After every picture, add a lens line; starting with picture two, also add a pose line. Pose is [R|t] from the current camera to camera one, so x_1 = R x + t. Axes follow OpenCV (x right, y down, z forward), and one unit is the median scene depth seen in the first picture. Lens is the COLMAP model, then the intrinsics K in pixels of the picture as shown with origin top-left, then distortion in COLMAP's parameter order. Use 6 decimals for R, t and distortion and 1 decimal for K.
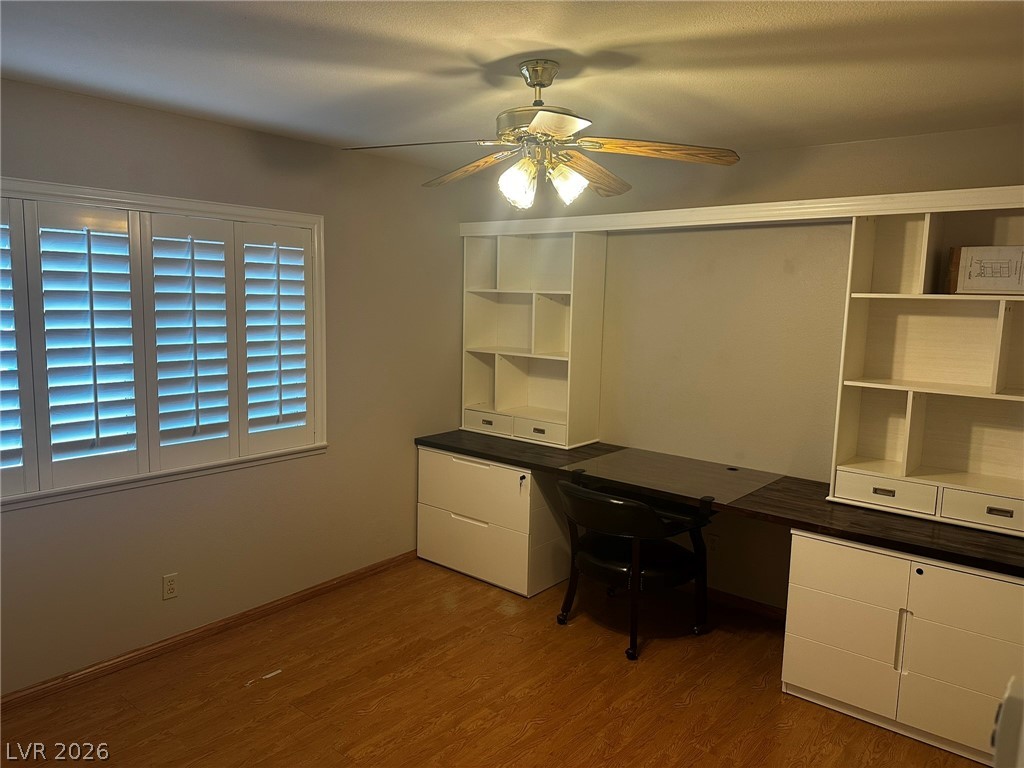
lens RADIAL K [[718.9, 0, 507.0], [0, 718.9, 378.6], [0, 0, 1]] dist [0.095355, -0.127942]
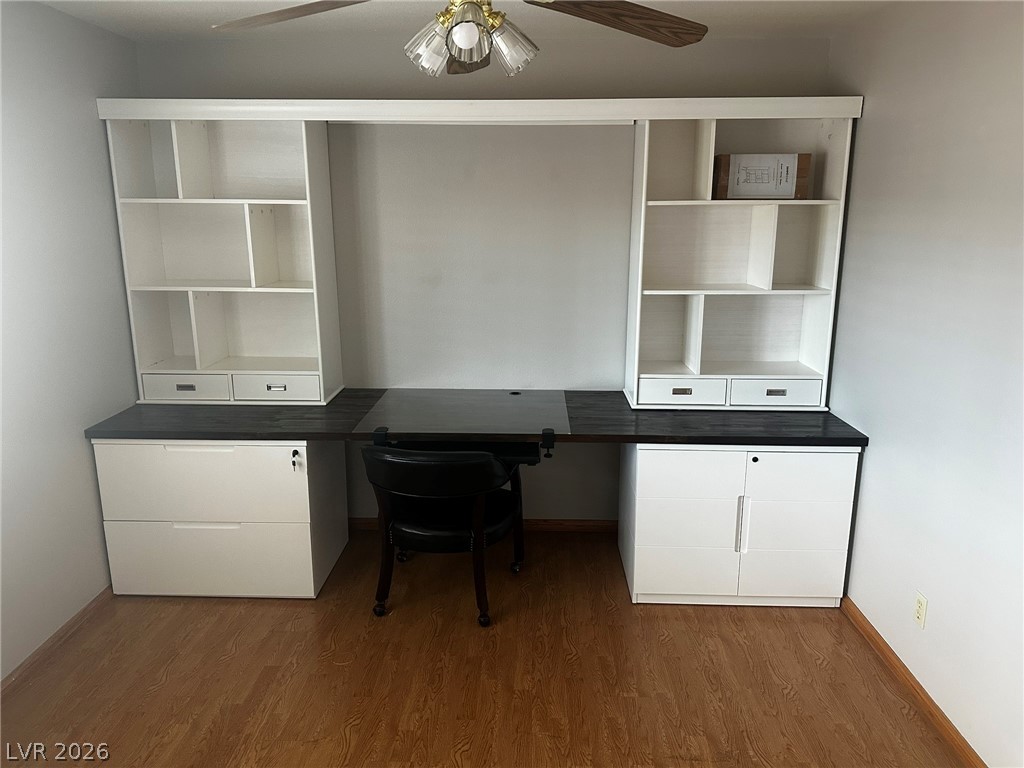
lens RADIAL K [[718.9, 0, 507.0], [0, 718.9, 378.6], [0, 0, 1]] dist [0.095355, -0.127942]
pose [[0.784334, -0.155219, 0.600606, -0.303621], [0.087451, 0.986187, 0.140665, -0.033434], [-0.614144, -0.057804, 0.787074, 0.325366]]
